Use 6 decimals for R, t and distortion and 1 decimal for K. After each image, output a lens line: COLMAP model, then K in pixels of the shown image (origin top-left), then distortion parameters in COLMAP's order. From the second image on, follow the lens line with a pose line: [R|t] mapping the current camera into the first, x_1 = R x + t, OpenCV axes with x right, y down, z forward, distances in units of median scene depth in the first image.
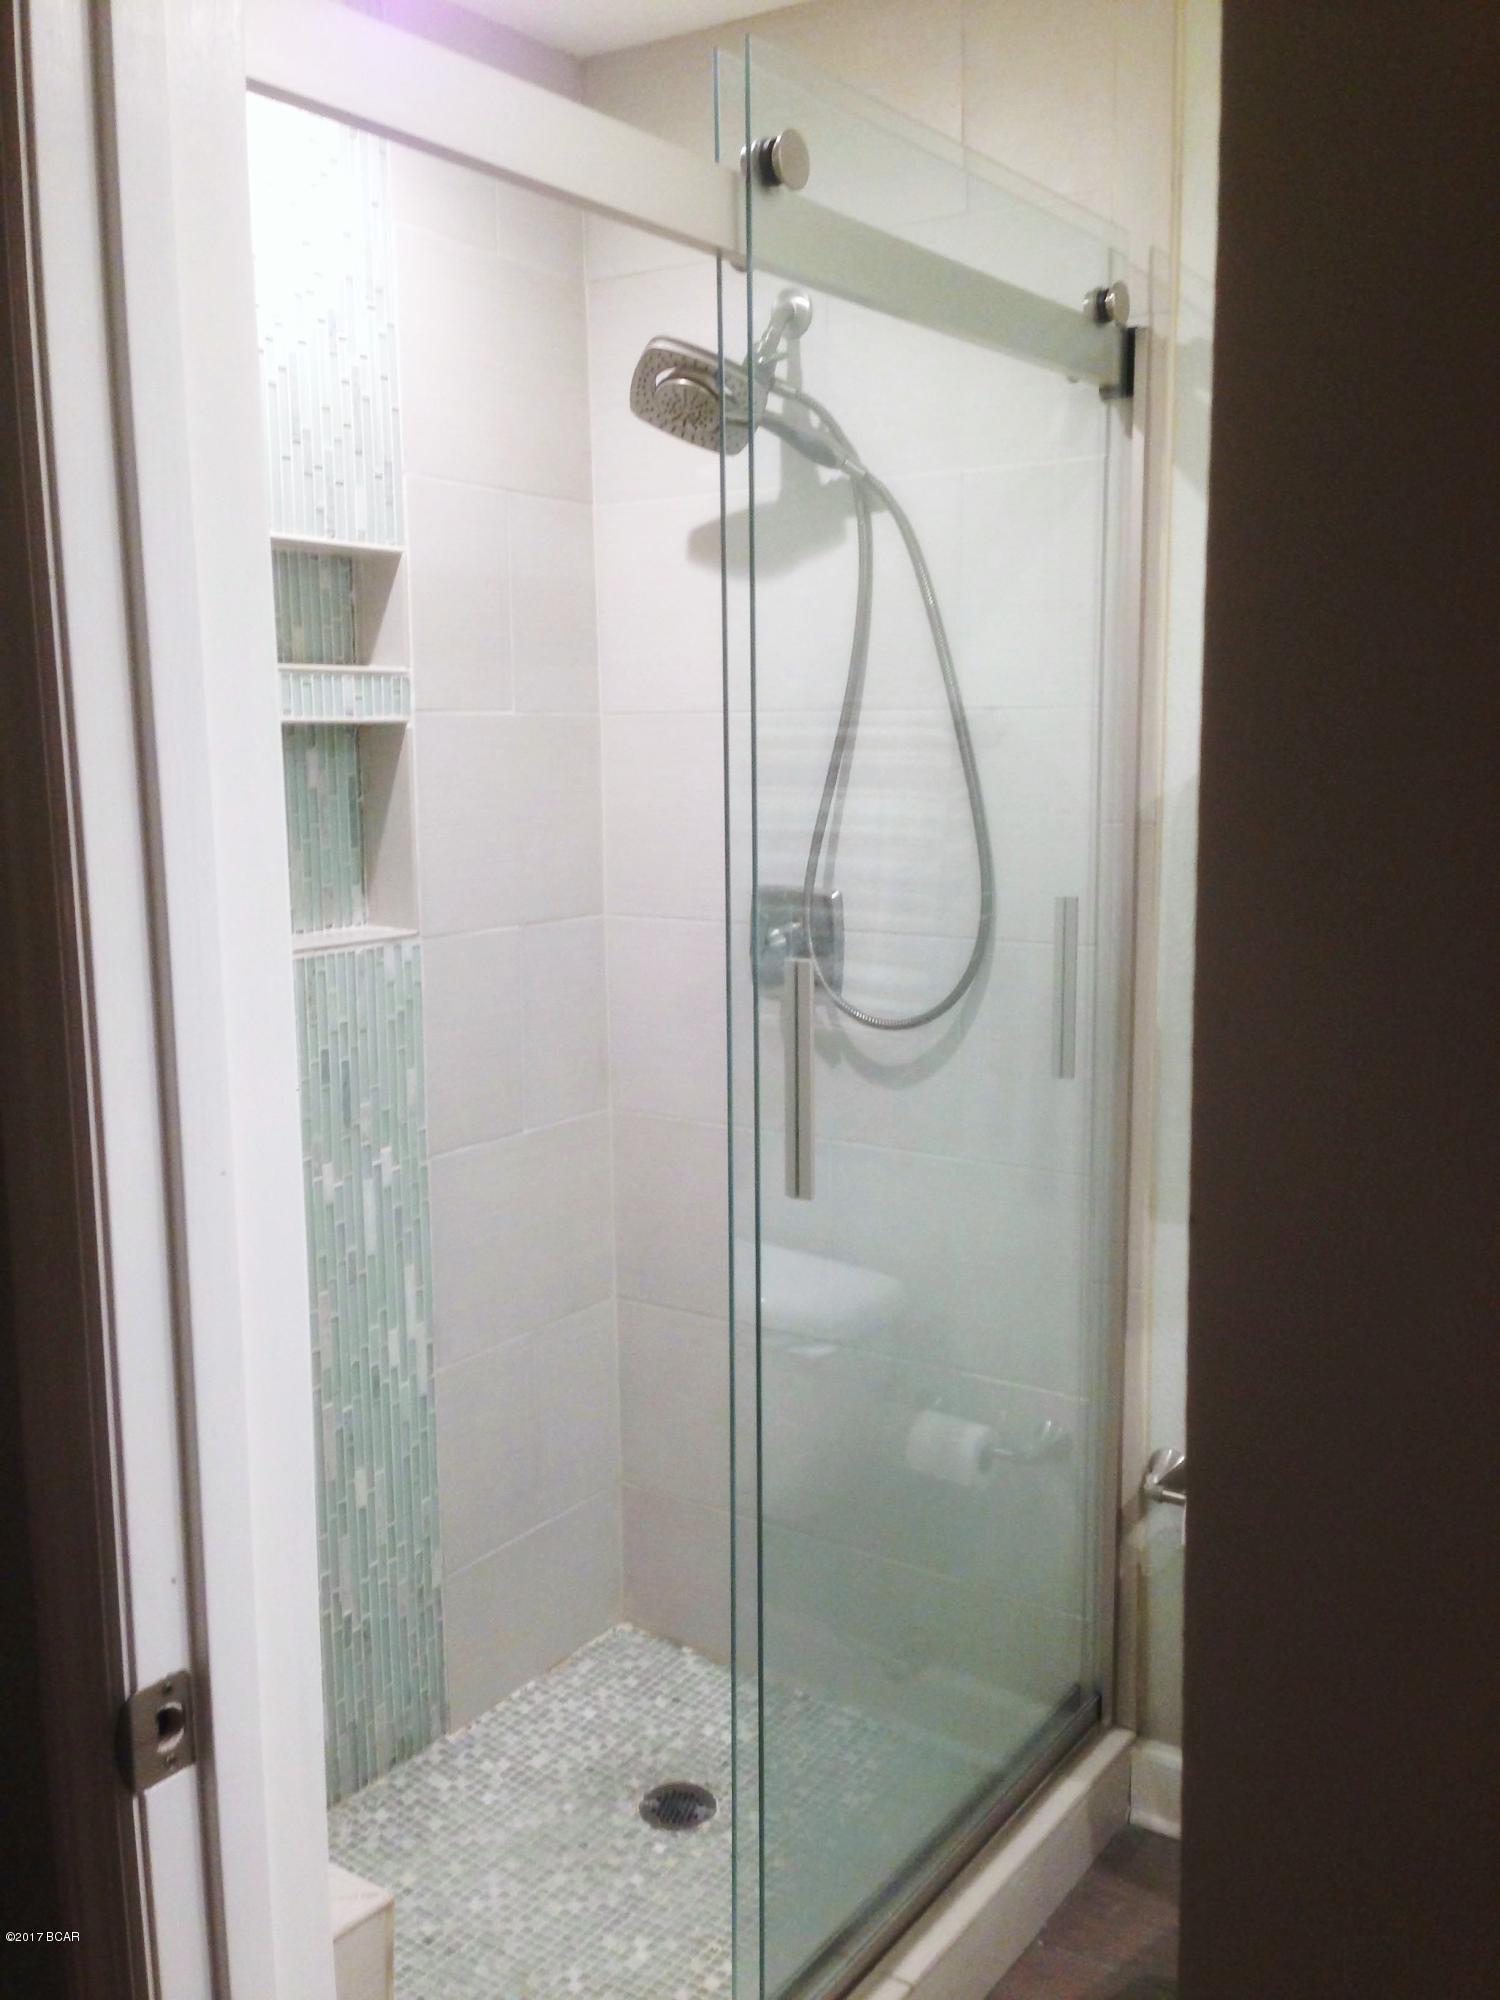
lens RADIAL K [[1841.7, 0, 777.4], [0, 1841.7, 1006.0], [0, 0, 1]] dist [0.068134, -0.012741]
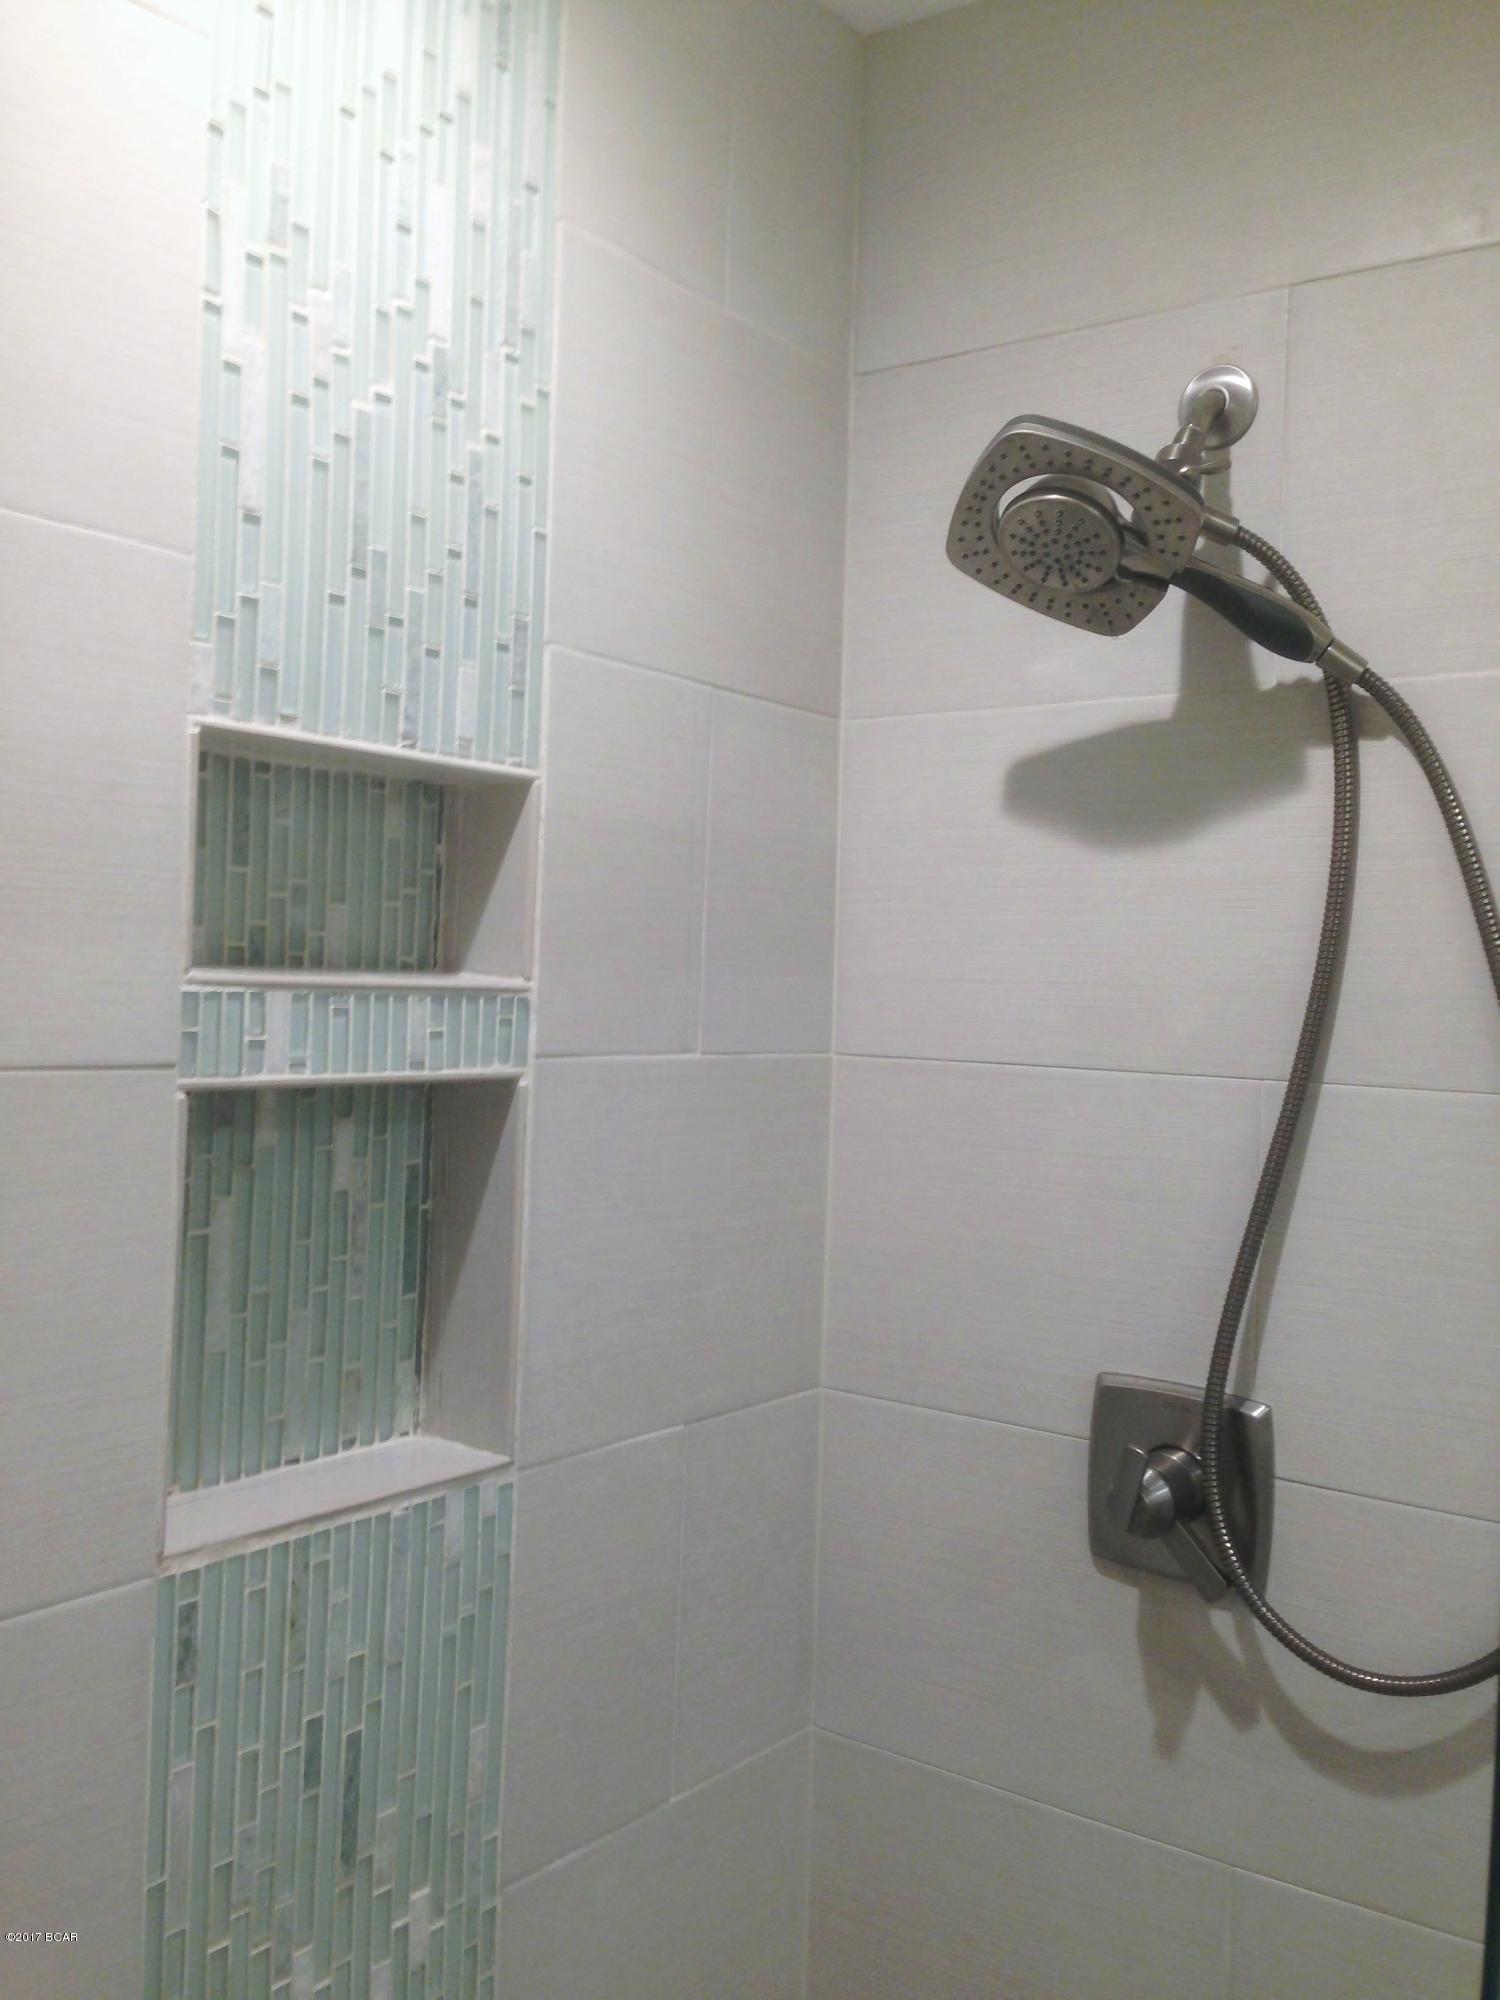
lens RADIAL K [[1847.4, 0, 750.0], [0, 1847.4, 1000.0], [0, 0, 1]] dist [0.054365, -0.068751]
pose [[0.997313, 0.043818, -0.058703, -0.100483], [-0.051521, 0.989248, -0.136873, -0.104726], [0.052075, 0.139530, 0.988848, 0.455728]]
